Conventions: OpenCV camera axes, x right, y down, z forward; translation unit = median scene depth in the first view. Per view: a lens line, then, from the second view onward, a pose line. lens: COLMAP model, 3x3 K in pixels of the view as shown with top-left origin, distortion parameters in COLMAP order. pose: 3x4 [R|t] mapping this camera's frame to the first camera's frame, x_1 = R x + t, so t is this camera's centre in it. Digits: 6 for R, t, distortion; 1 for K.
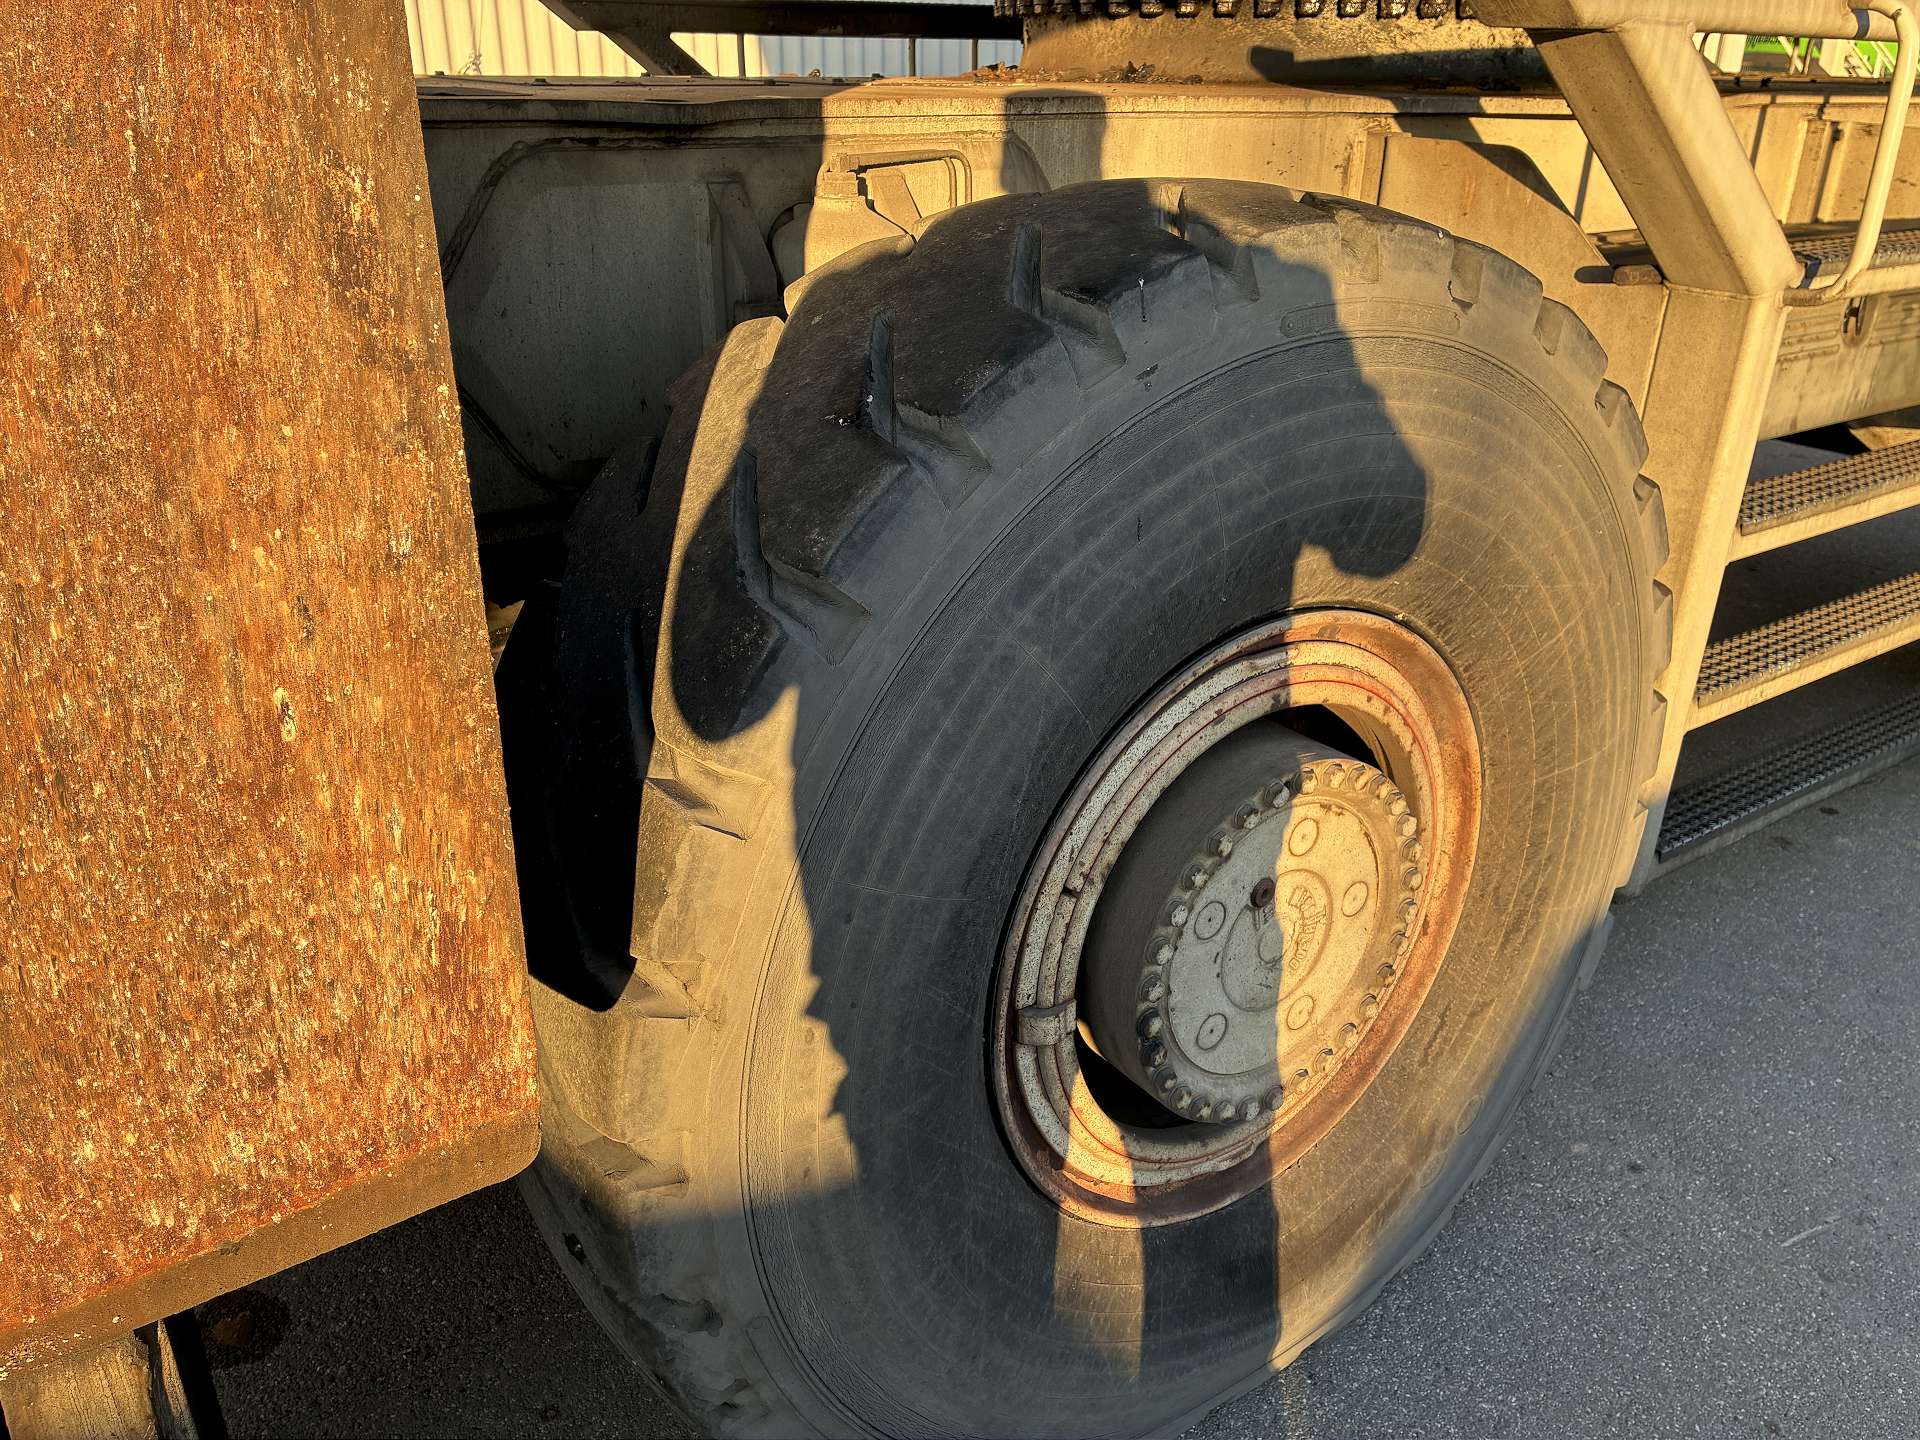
lens RADIAL K [[1463.3, 0, 972.8], [0, 1463.3, 713.2], [0, 0, 1]] dist [0.064049, -0.073737]
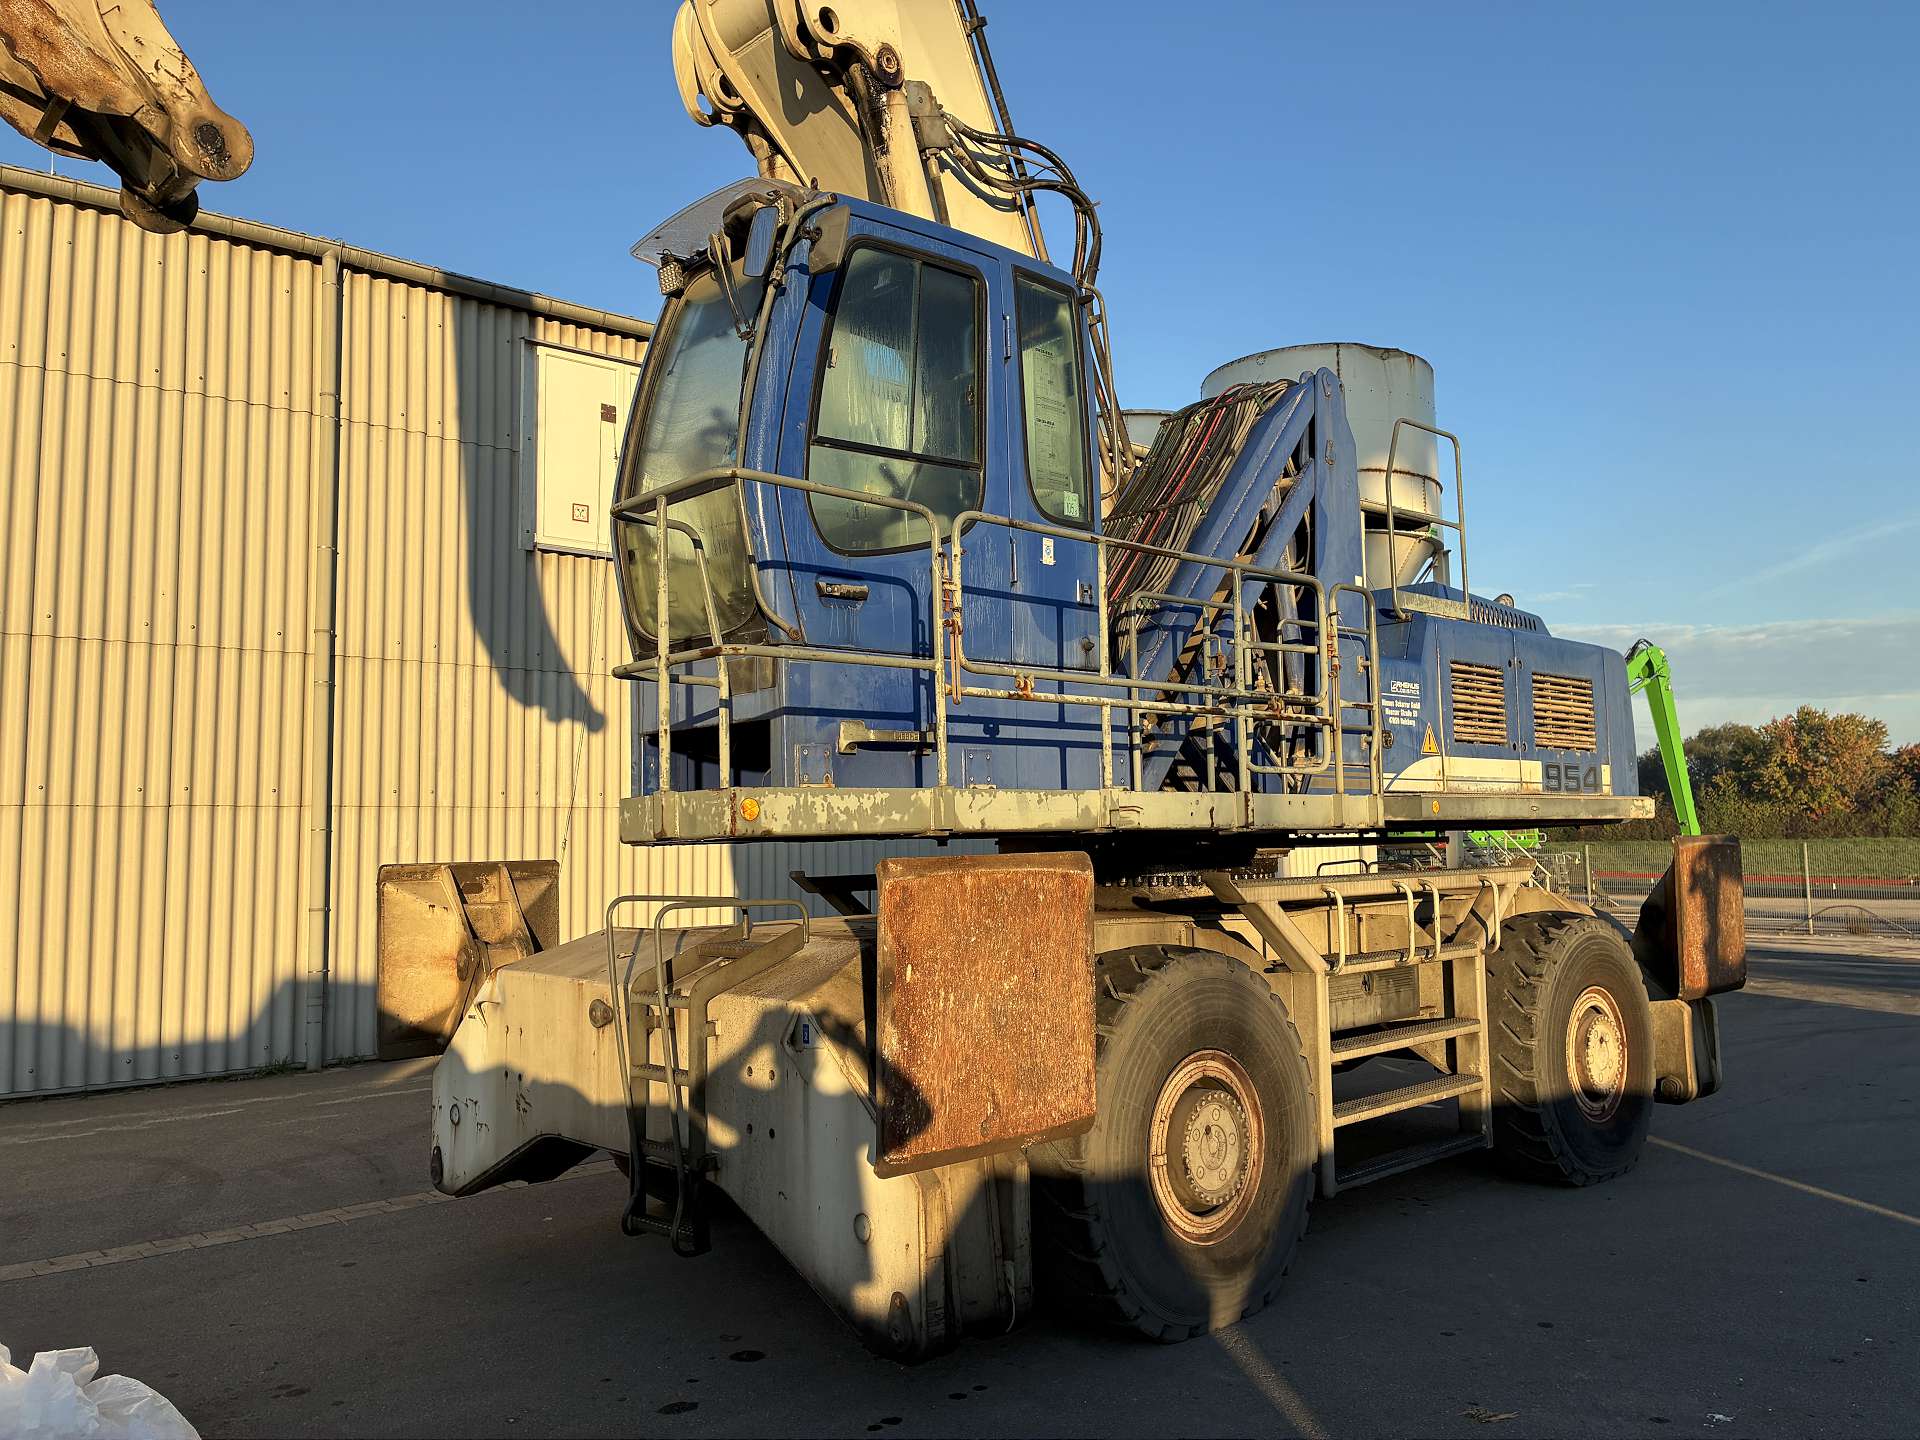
lens RADIAL K [[1463.3, 0, 956.5], [0, 1463.3, 719.1], [0, 0, 1]] dist [0.064049, -0.073737]
pose [[0.989020, -0.017765, 0.146713, -0.804116], [0.086237, 0.875577, -0.475319, 0.782315], [-0.120014, 0.482752, 0.867495, -2.219844]]
